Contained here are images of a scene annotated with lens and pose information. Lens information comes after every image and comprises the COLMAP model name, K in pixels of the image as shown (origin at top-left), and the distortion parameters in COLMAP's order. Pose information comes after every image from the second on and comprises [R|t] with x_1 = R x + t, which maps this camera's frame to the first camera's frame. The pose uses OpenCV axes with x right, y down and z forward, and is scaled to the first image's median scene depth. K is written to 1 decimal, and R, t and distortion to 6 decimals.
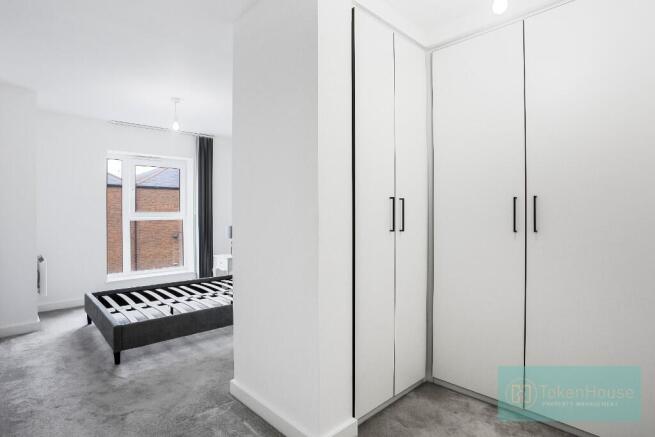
lens RADIAL K [[324.9, 0, 328.9], [0, 324.9, 219.4], [0, 0, 1]] dist [-0.046269, 0.000619]
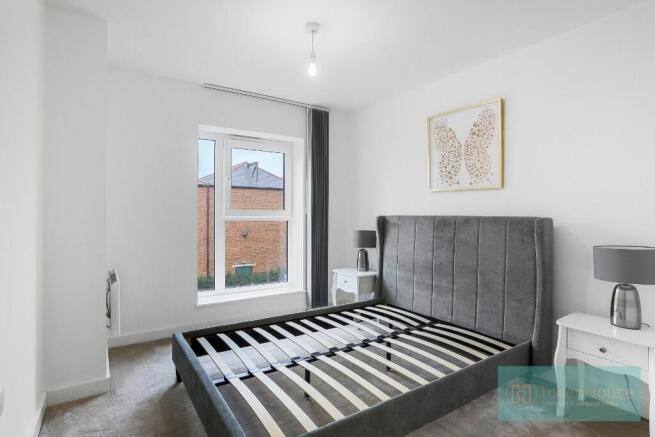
lens RADIAL K [[324.9, 0, 325.6], [0, 324.9, 214.2], [0, 0, 1]] dist [-0.046269, 0.000619]
pose [[0.983799, 0.003708, -0.179237, -0.305686], [-0.005515, 0.999939, -0.009584, -0.007607], [0.179190, 0.010417, 0.983759, 0.358489]]
